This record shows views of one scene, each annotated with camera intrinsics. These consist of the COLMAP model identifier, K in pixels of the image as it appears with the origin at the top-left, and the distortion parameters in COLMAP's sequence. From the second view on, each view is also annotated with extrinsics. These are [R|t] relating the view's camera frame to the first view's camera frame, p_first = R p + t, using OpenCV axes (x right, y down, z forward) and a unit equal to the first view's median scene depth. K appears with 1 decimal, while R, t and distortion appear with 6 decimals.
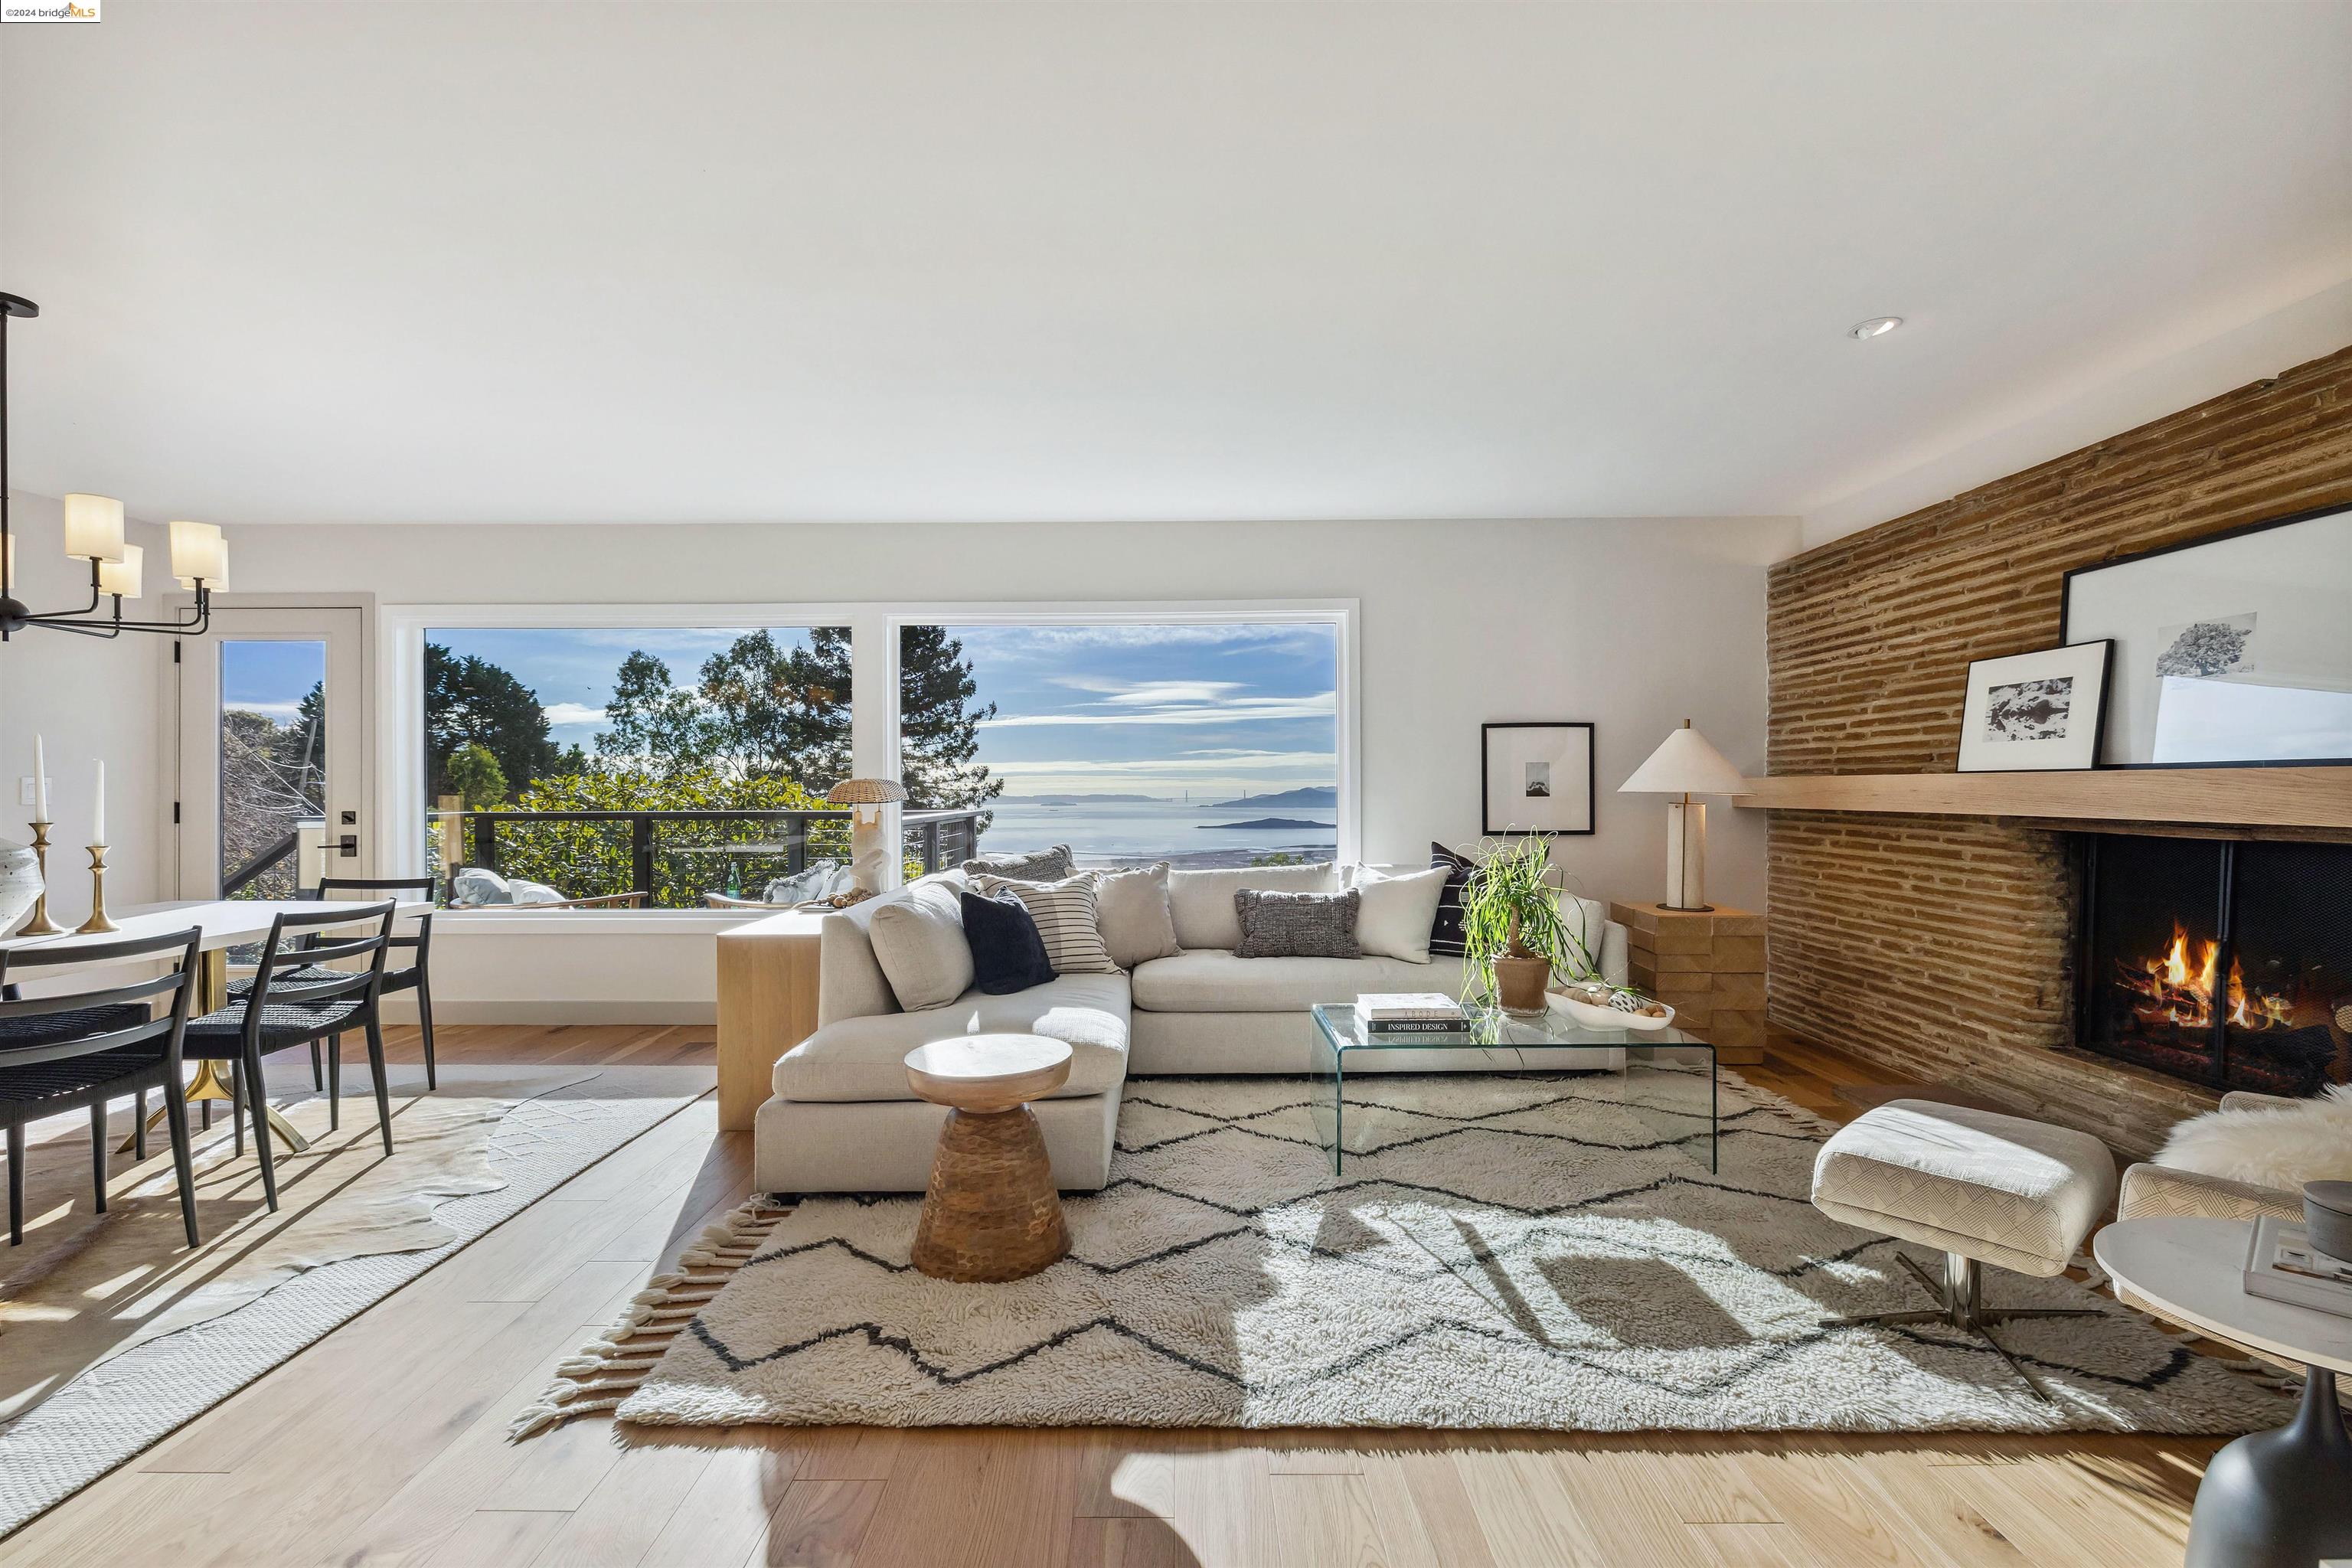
lens RADIAL K [[1057.0, 0, 1177.3], [0, 1057.0, 783.5], [0, 0, 1]] dist [-0.006442, 0.000241]
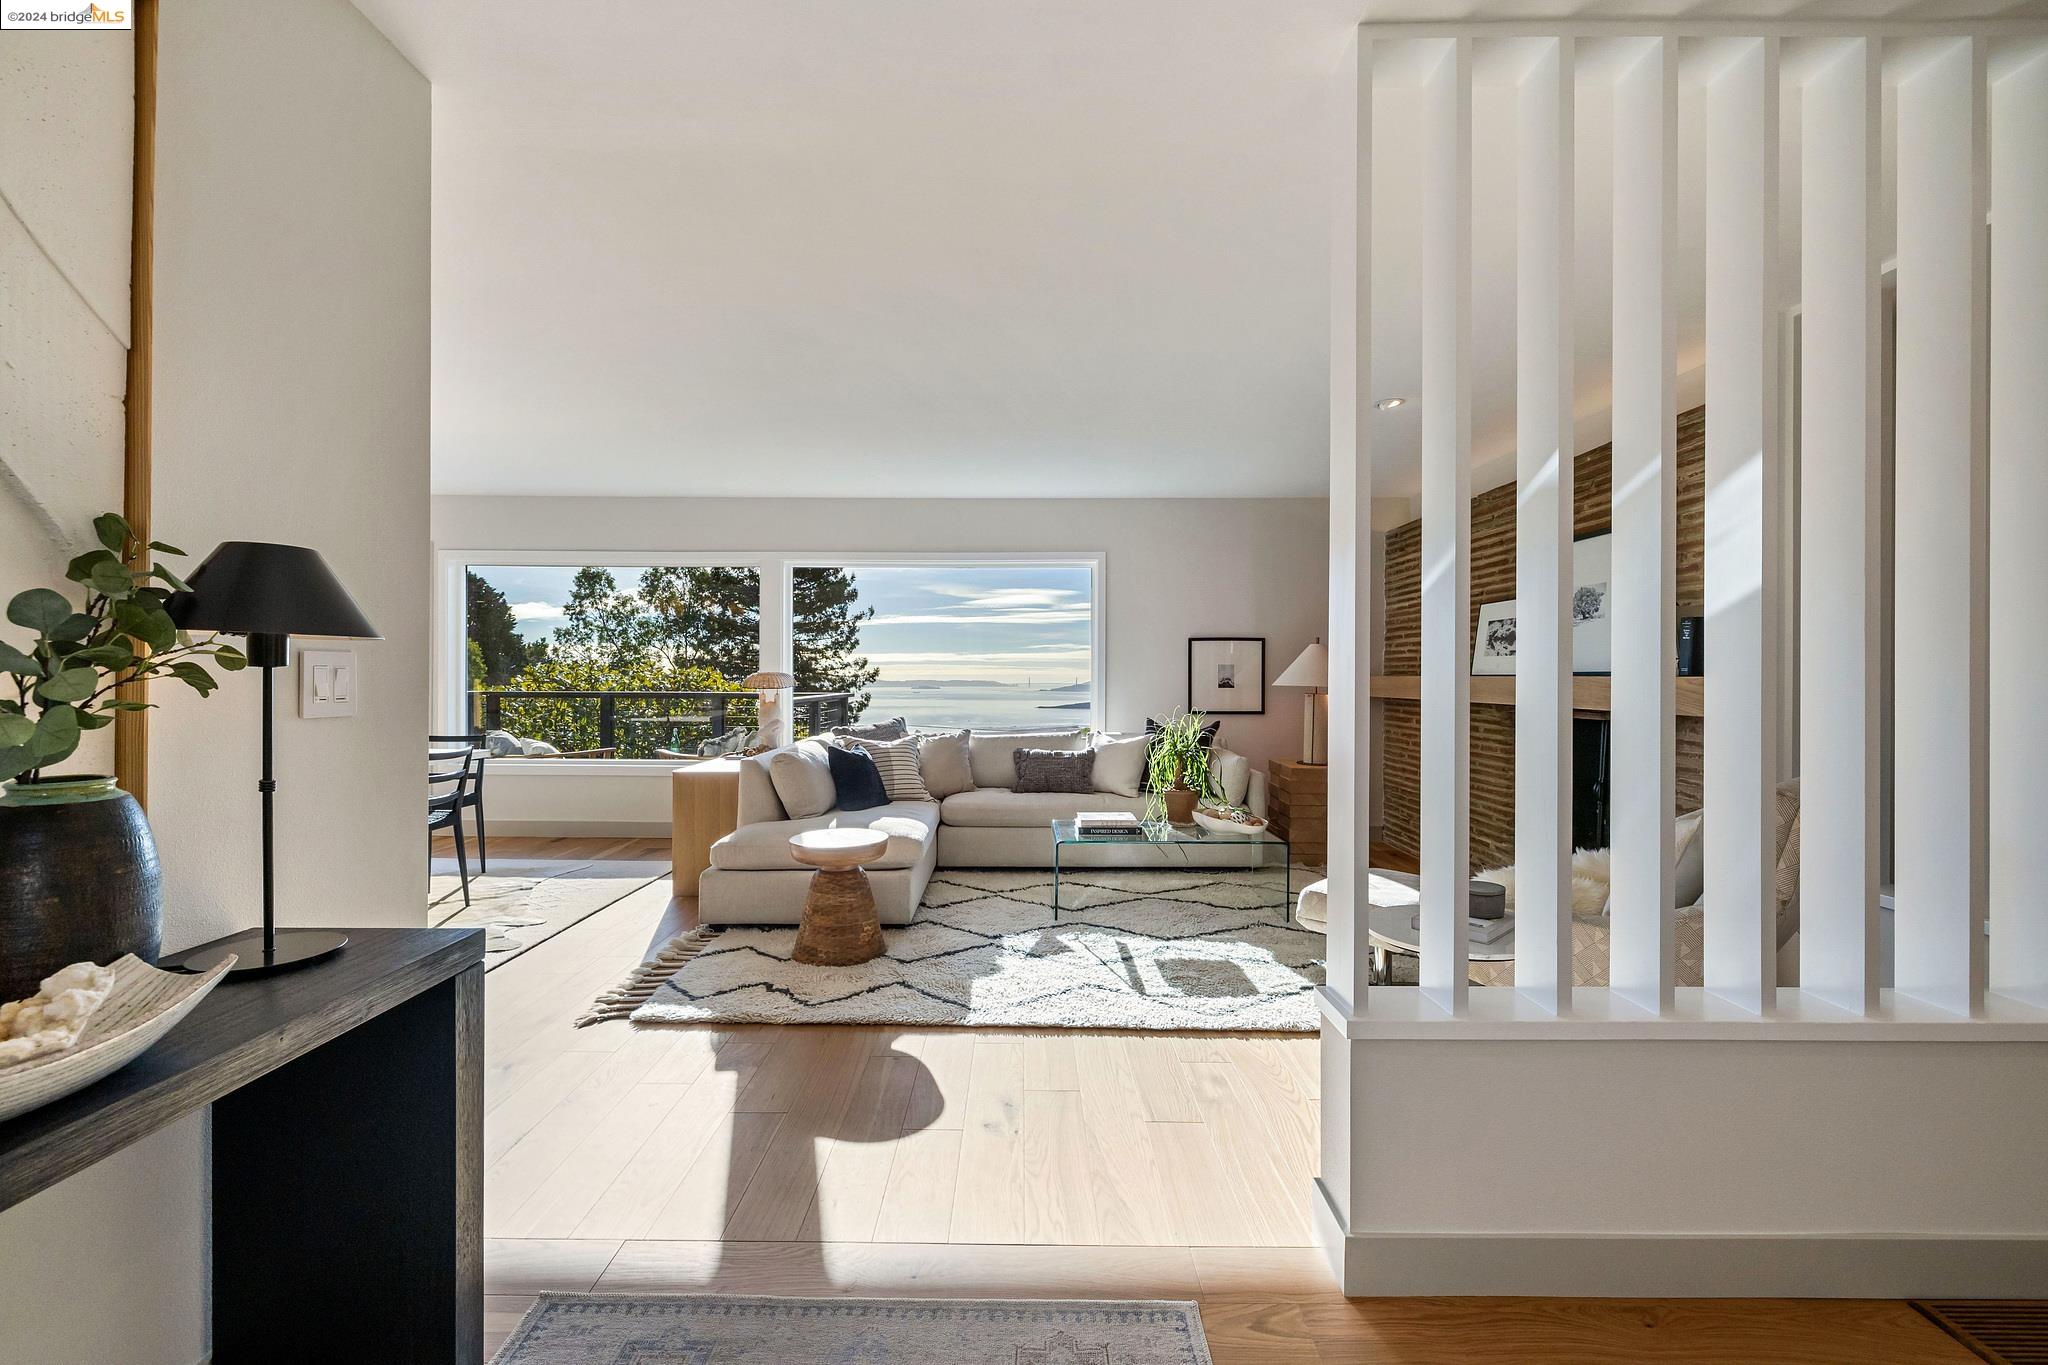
lens RADIAL K [[857.7, 0, 1019.7], [0, 857.7, 677.3], [0, 0, 1]] dist [0.000675, 0.000018]
pose [[0.999950, 0.009517, -0.003171, 0.080467], [-0.009497, 0.999936, 0.006223, -0.009466], [0.003230, -0.006193, 0.999976, -0.265617]]
